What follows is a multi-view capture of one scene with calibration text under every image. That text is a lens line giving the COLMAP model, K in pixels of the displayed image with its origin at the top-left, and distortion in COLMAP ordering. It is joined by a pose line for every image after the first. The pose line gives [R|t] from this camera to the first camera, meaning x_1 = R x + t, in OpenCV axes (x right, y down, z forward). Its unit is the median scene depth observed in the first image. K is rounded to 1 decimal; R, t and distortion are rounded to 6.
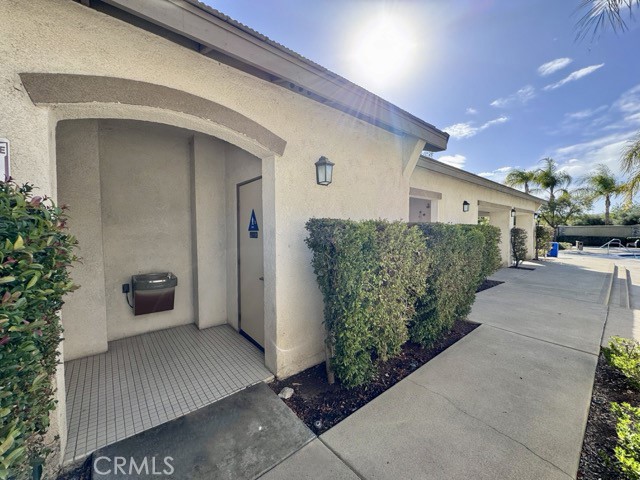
lens RADIAL K [[256.1, 0, 320.0], [0, 256.1, 240.0], [0, 0, 1]] dist [-0.002814, -0.000170]
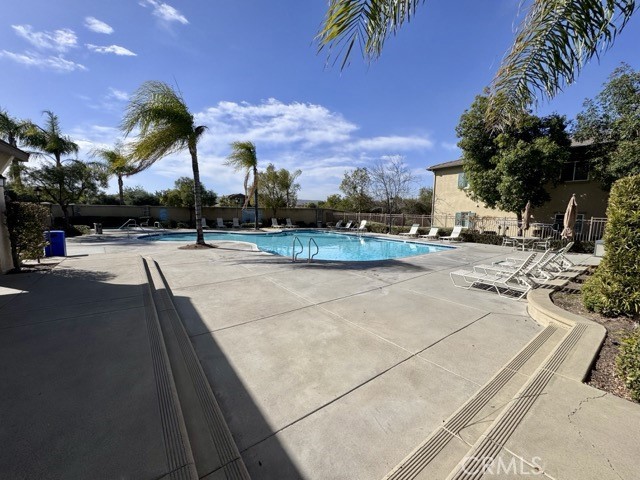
lens RADIAL K [[256.1, 0, 320.0], [0, 256.1, 240.0], [0, 0, 1]] dist [-0.002814, -0.000170]
pose [[0.068231, -0.104498, 0.992182, 0.208657], [0.021086, 0.994428, 0.103285, -0.010345], [-0.997447, 0.013874, 0.070055, 0.196050]]
